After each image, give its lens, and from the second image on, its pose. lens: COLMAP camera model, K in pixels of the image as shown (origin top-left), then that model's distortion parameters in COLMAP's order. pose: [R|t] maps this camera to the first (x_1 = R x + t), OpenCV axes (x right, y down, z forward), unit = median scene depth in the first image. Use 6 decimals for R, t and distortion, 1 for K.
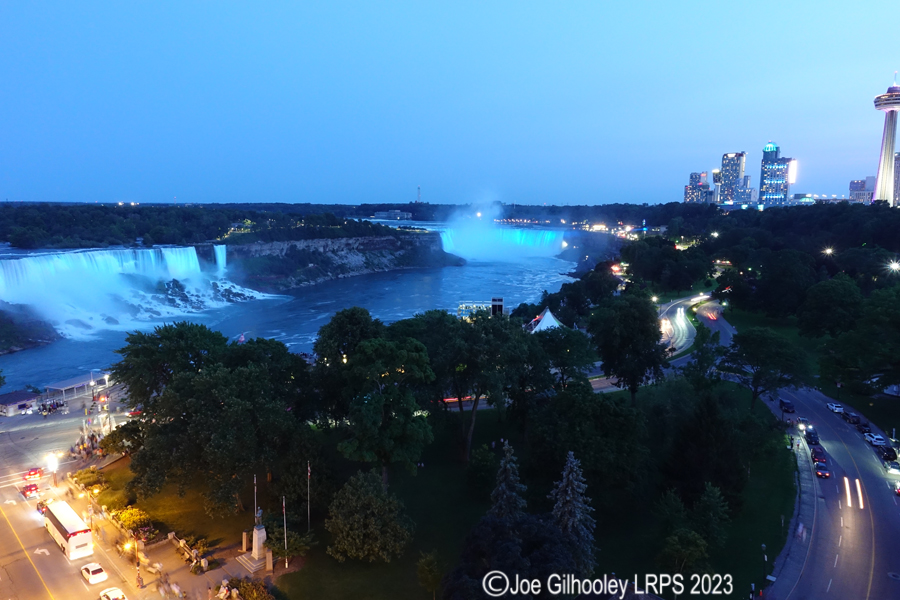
lens RADIAL K [[619.5, 0, 450.6], [0, 619.5, 301.0], [0, 0, 1]] dist [0.002065, 0.000414]
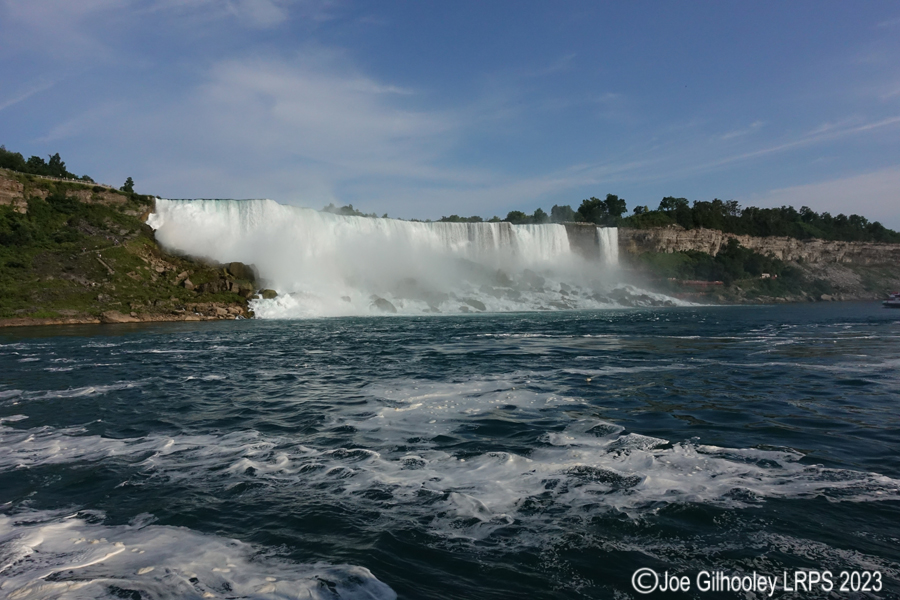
lens RADIAL K [[627.9, 0, 455.3], [0, 627.9, 297.6], [0, 0, 1]] dist [-0.001143, -0.000715]
pose [[0.832709, -0.022479, -0.553254, -0.187602], [-0.062382, 0.989006, -0.134075, 0.067635], [0.550185, 0.146159, 0.822152, 0.502908]]
